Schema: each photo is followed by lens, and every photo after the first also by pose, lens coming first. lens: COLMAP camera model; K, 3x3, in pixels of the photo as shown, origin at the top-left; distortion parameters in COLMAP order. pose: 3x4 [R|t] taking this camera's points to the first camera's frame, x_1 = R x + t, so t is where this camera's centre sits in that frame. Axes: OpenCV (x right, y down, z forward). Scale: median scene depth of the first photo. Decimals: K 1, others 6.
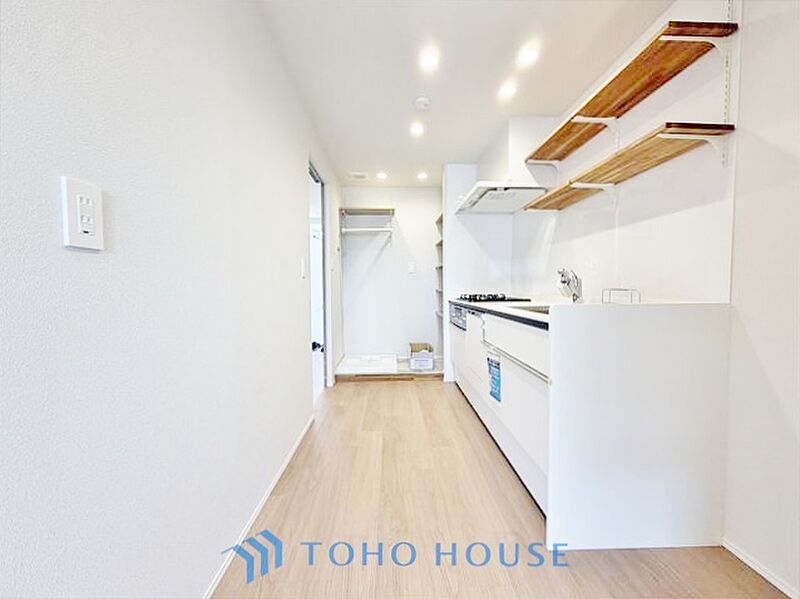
lens RADIAL K [[319.5, 0, 399.1], [0, 319.5, 302.4], [0, 0, 1]] dist [-0.000202, -0.001256]
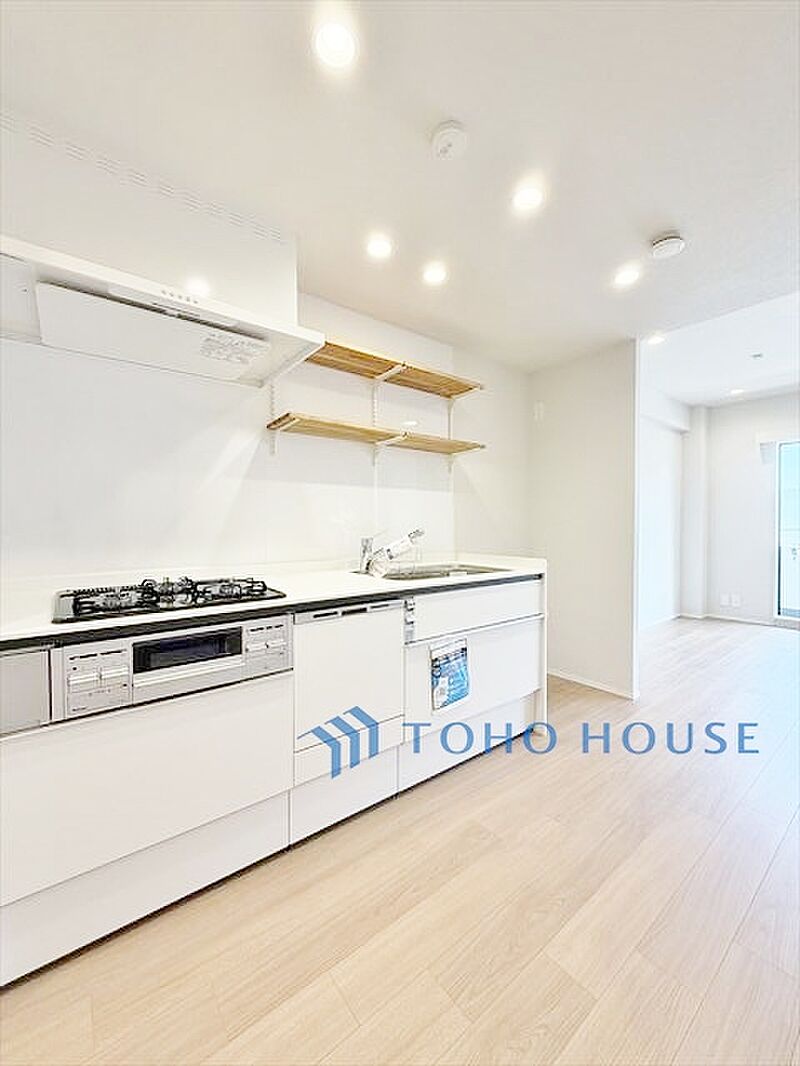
lens RADIAL K [[425.8, 0, 398.1], [0, 425.8, 533.4], [0, 0, 1]] dist [-0.000202, -0.001256]
pose [[-0.595776, -0.014168, 0.803026, -0.360589], [0.042425, 0.997893, 0.049082, -0.127911], [-0.802030, 0.063310, -0.593919, 1.459220]]
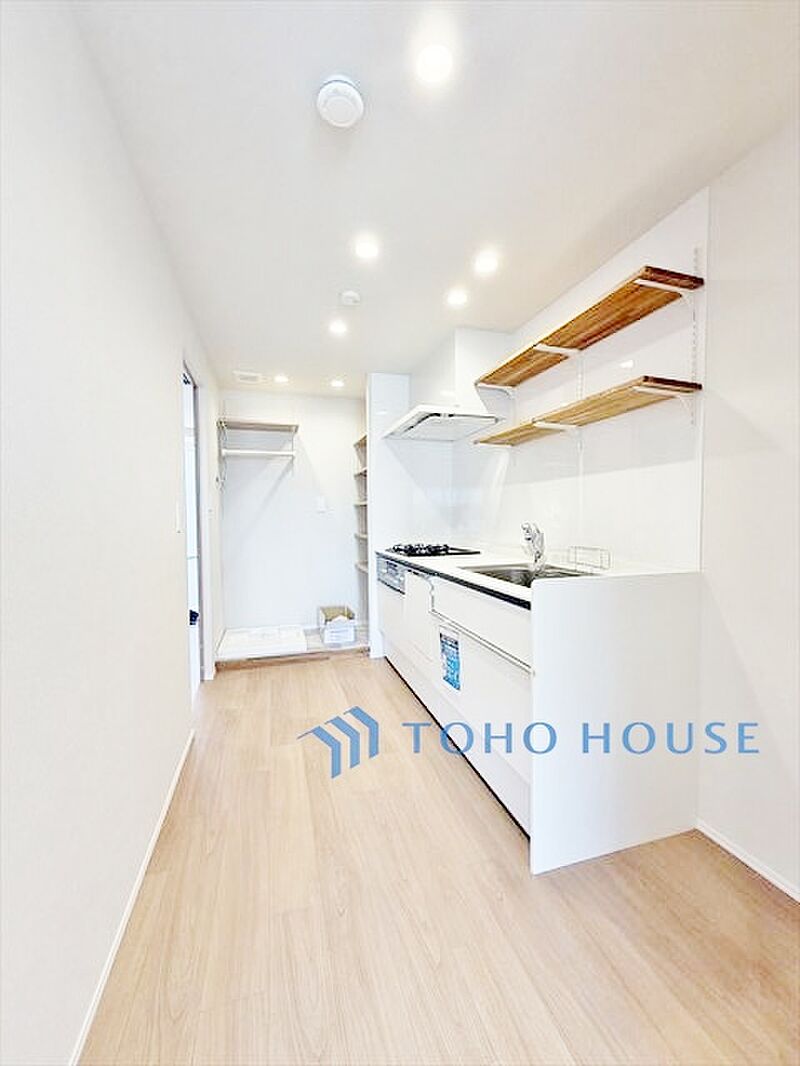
lens RADIAL K [[425.8, 0, 399.4], [0, 425.8, 534.7], [0, 0, 1]] dist [-0.000202, -0.001256]
pose [[0.965279, -0.011822, 0.260954, -0.084643], [0.013442, 0.999900, -0.004424, -0.062162], [-0.260876, 0.007778, 0.965341, 0.007496]]
